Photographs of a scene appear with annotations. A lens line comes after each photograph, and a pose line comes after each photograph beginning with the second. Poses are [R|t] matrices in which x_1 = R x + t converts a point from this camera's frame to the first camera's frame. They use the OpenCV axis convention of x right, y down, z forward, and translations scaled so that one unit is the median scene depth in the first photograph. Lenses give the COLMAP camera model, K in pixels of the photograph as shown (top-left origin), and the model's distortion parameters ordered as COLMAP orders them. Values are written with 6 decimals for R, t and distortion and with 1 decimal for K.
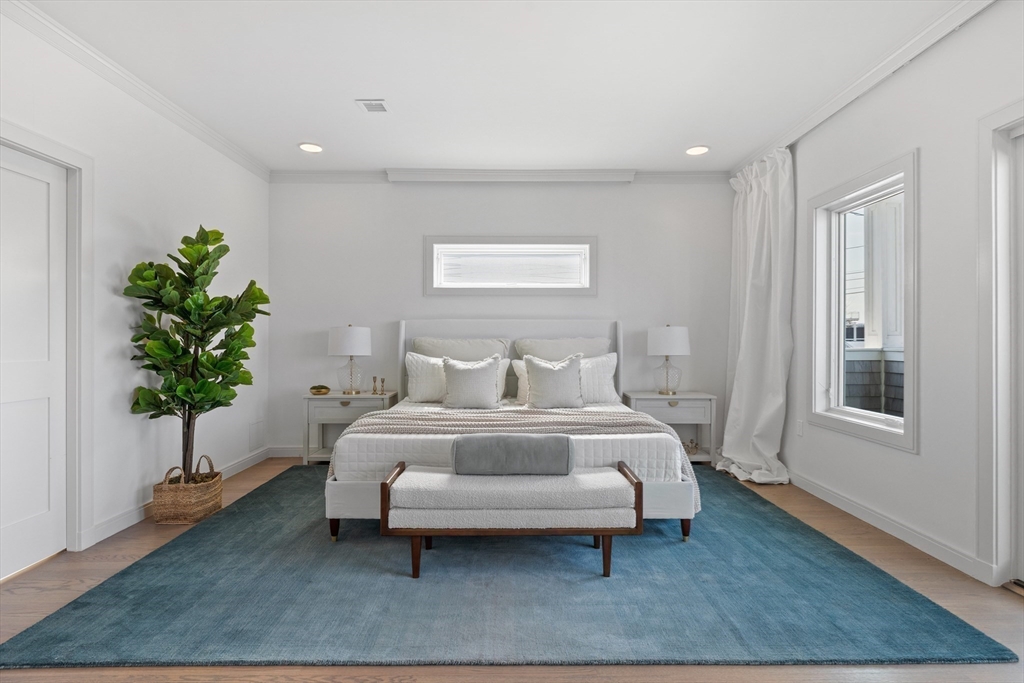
lens RADIAL K [[524.2, 0, 512.0], [0, 524.2, 341.5], [0, 0, 1]] dist [-0.003302, 0.000009]
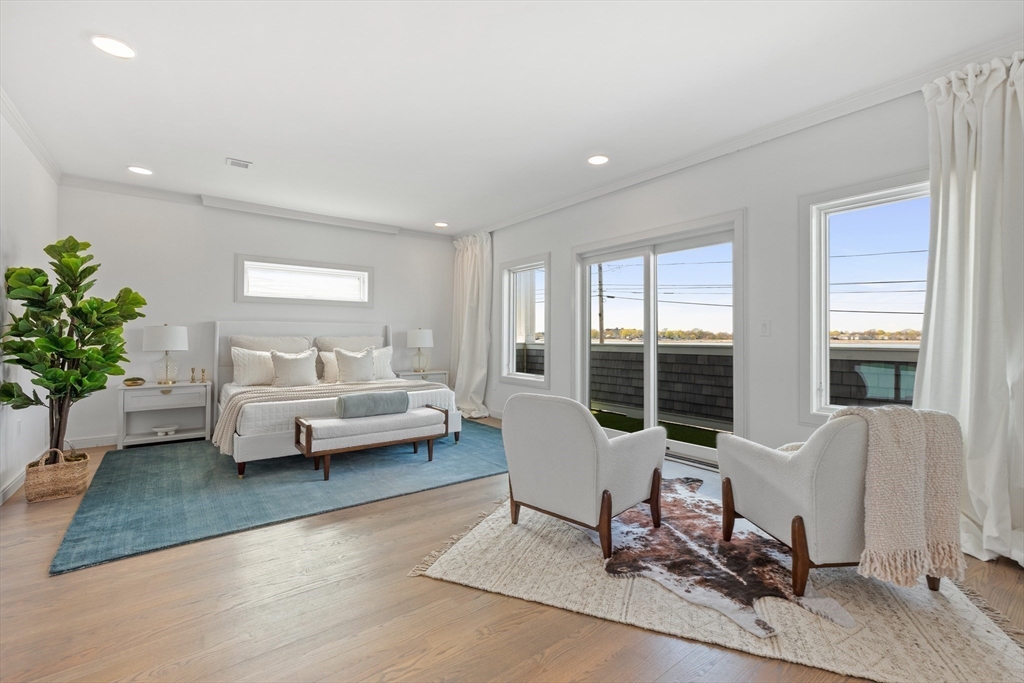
lens RADIAL K [[455.8, 0, 512.0], [0, 455.8, 341.5], [0, 0, 1]] dist [0.000600, 0.000090]
pose [[0.799485, -0.002942, 0.600678, -0.388463], [-0.000562, 0.999984, 0.005645, 0.000415], [-0.600685, -0.004850, 0.799471, -0.341888]]
